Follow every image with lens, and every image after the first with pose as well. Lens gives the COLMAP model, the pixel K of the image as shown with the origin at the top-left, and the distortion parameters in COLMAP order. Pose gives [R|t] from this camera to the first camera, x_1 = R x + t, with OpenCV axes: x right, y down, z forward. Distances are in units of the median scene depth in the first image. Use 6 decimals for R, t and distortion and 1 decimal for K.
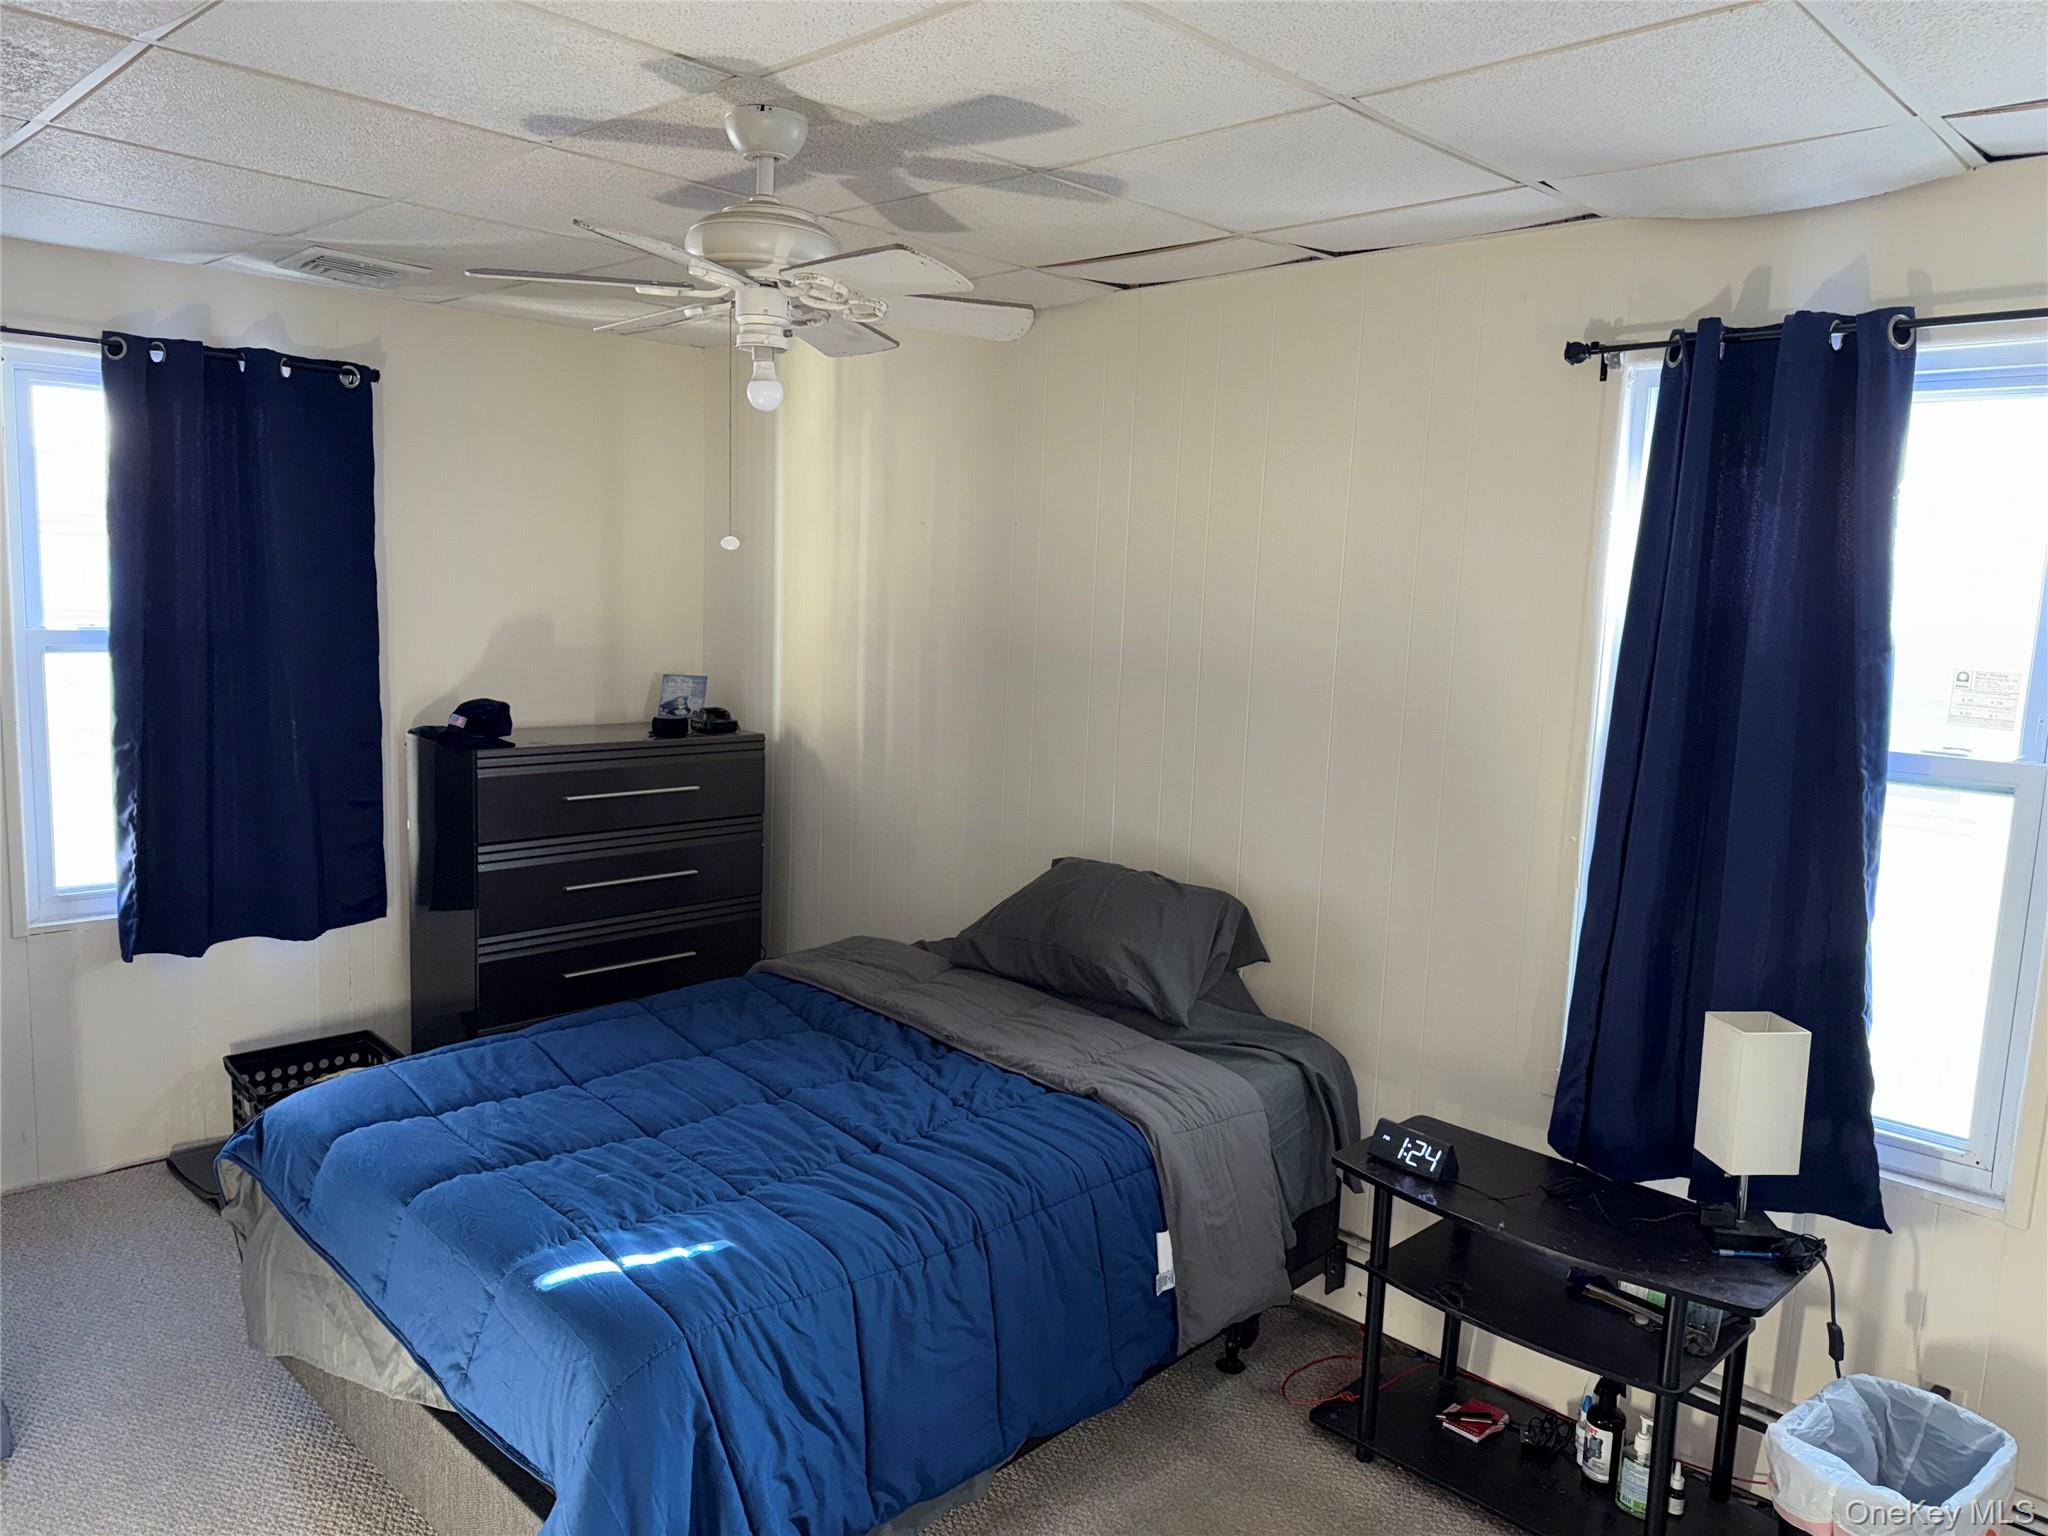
lens RADIAL K [[1430.3, 0, 1015.1], [0, 1430.3, 769.6], [0, 0, 1]] dist [0.077737, -0.086474]
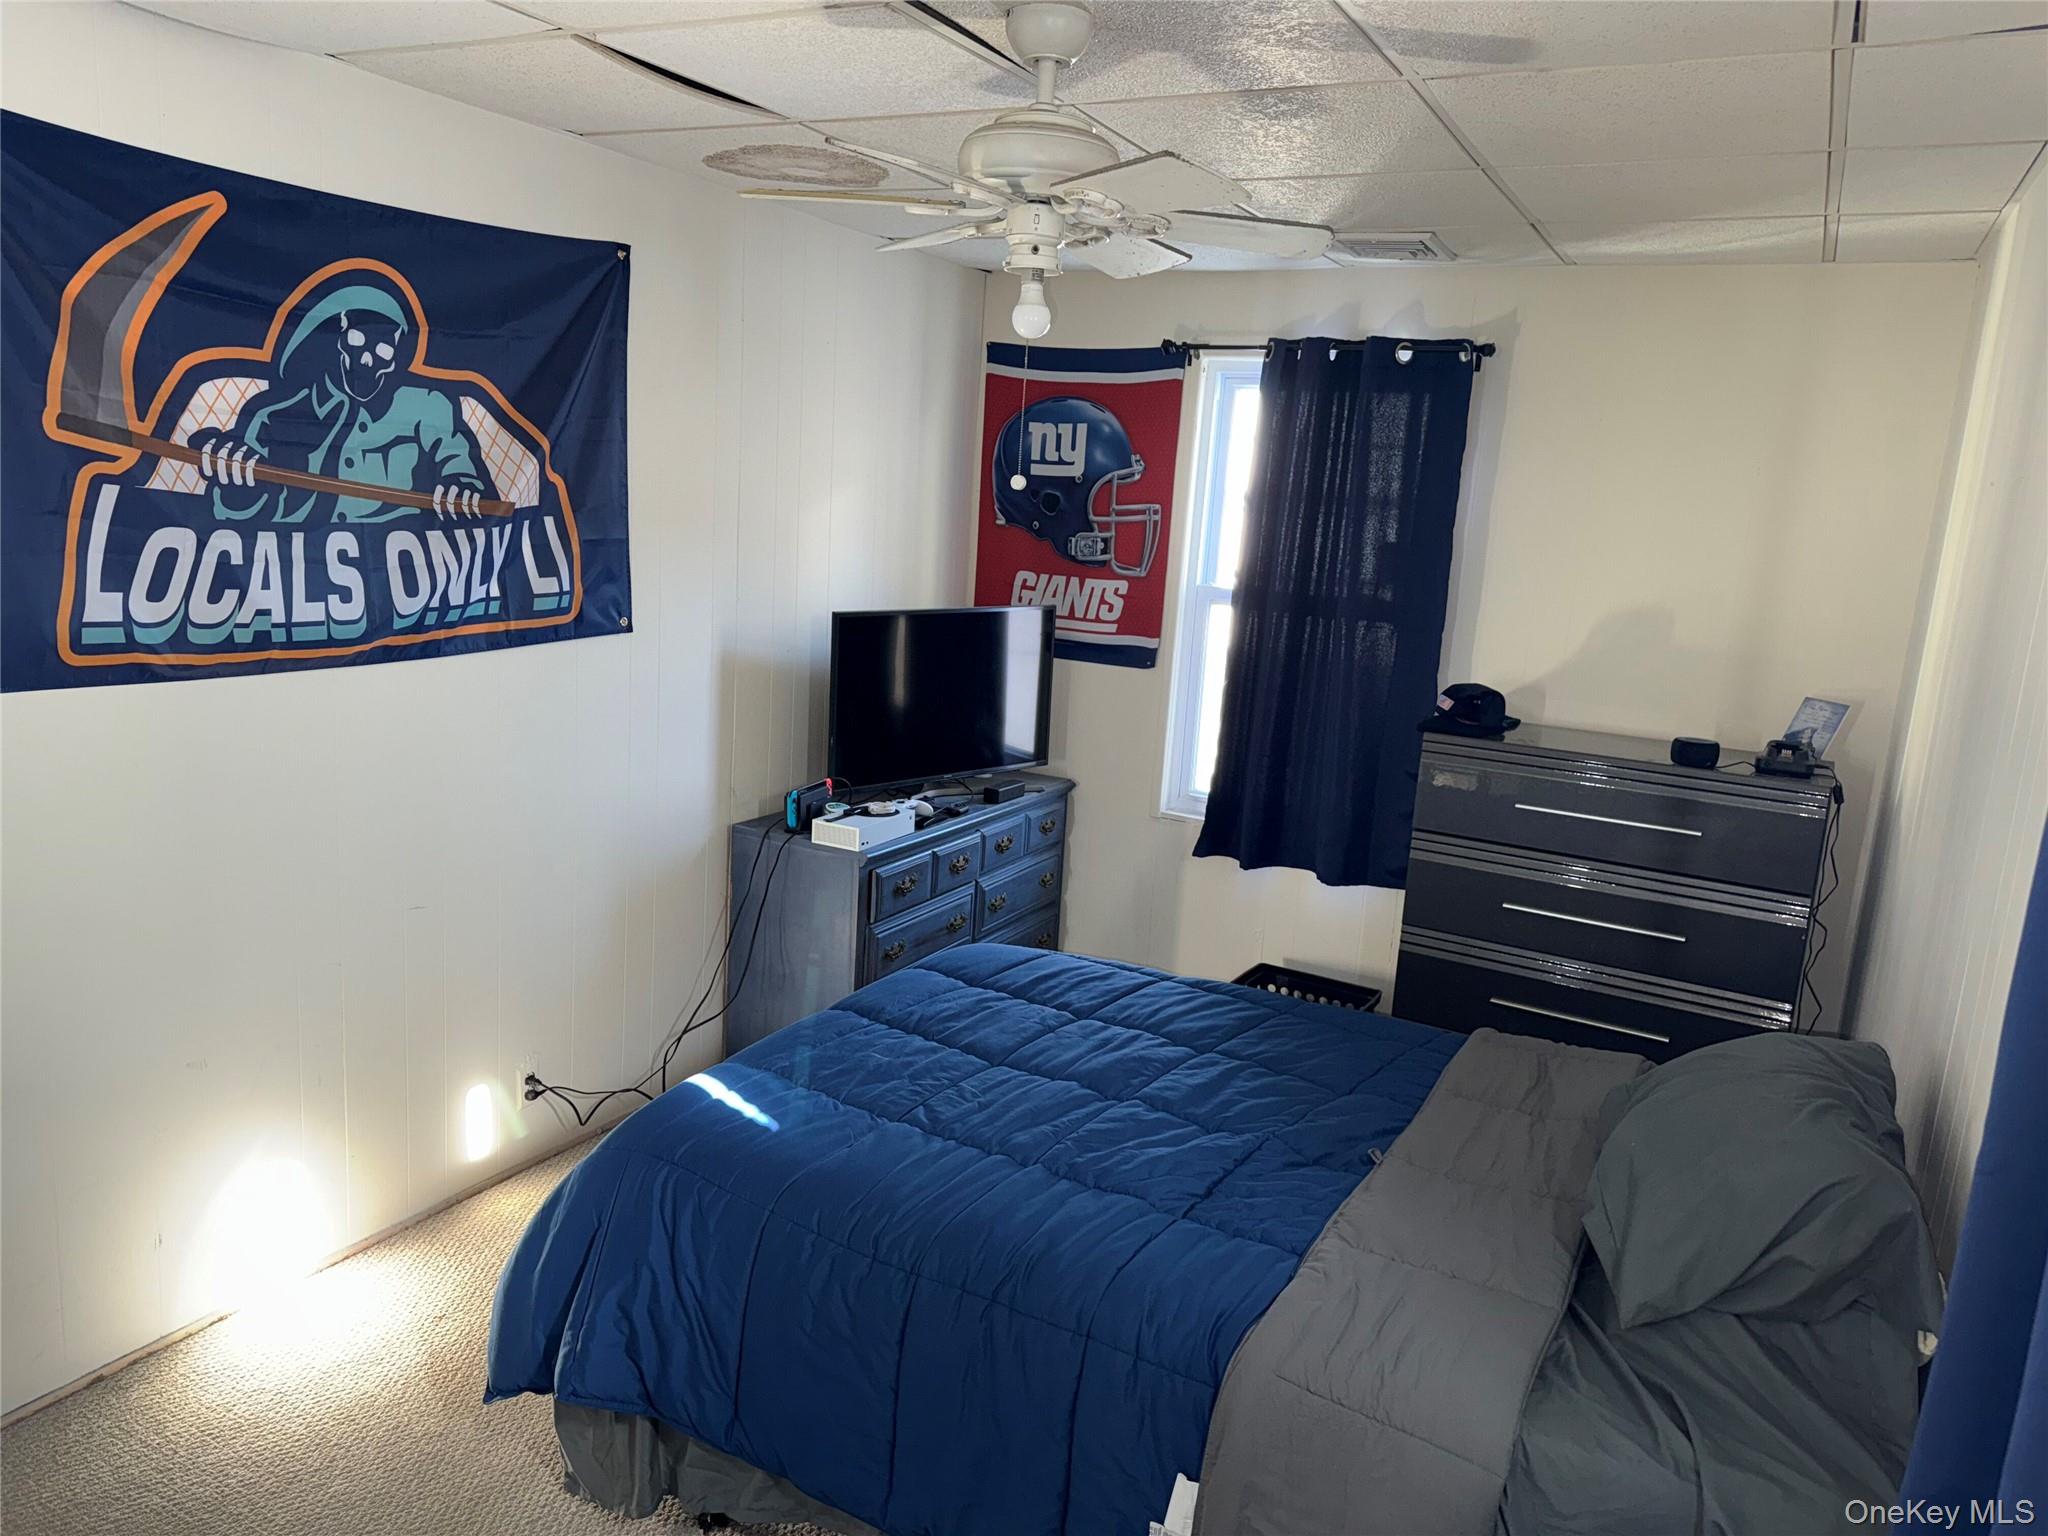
lens RADIAL K [[1430.3, 0, 1015.1], [0, 1430.3, 769.6], [0, 0, 1]] dist [0.077737, -0.086474]
pose [[0.279592, 0.166191, -0.945626, 0.464015], [-0.184245, 0.975888, 0.117033, -0.050987], [0.942275, 0.141506, 0.303470, 0.457556]]
